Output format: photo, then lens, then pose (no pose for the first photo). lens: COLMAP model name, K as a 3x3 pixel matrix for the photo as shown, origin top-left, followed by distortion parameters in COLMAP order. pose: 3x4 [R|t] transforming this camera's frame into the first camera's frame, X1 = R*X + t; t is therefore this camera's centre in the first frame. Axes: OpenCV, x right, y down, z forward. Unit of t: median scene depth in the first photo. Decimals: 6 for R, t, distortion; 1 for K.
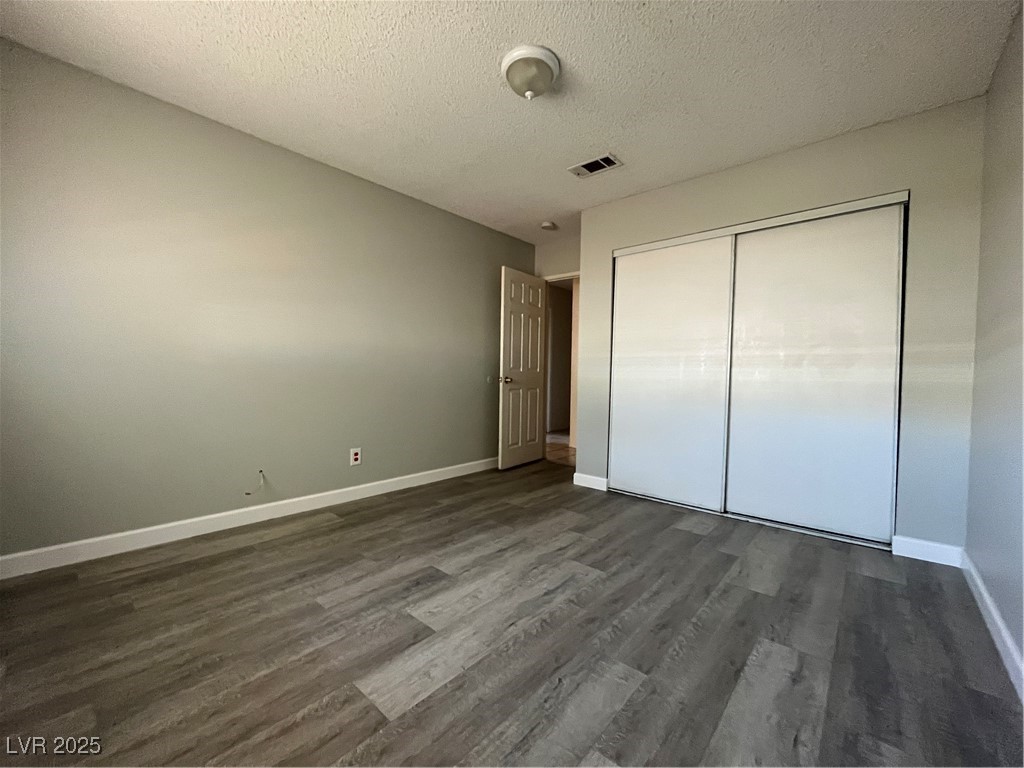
lens RADIAL K [[412.9, 0, 514.1], [0, 412.9, 384.3], [0, 0, 1]] dist [-0.002291, -0.000751]
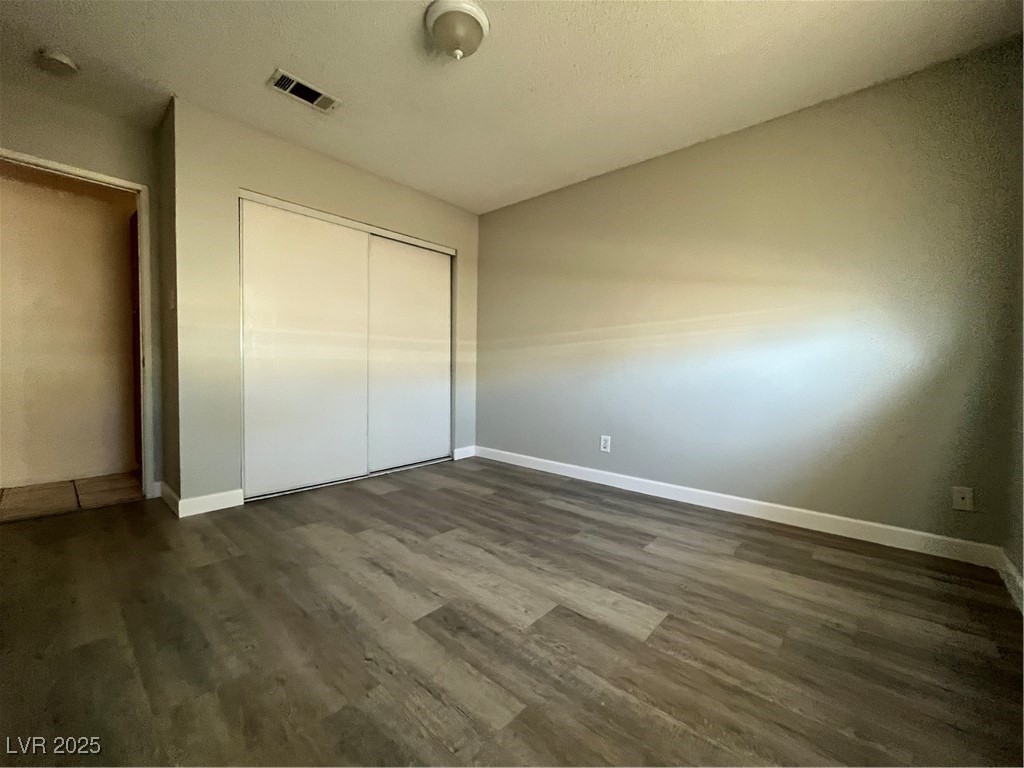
lens RADIAL K [[412.9, 0, 514.1], [0, 412.9, 384.3], [0, 0, 1]] dist [-0.002291, -0.000751]
pose [[0.002882, -0.057102, 0.998364, -0.899524], [0.010974, 0.998310, 0.057067, -0.003684], [-0.999936, 0.010792, 0.003504, 0.840049]]
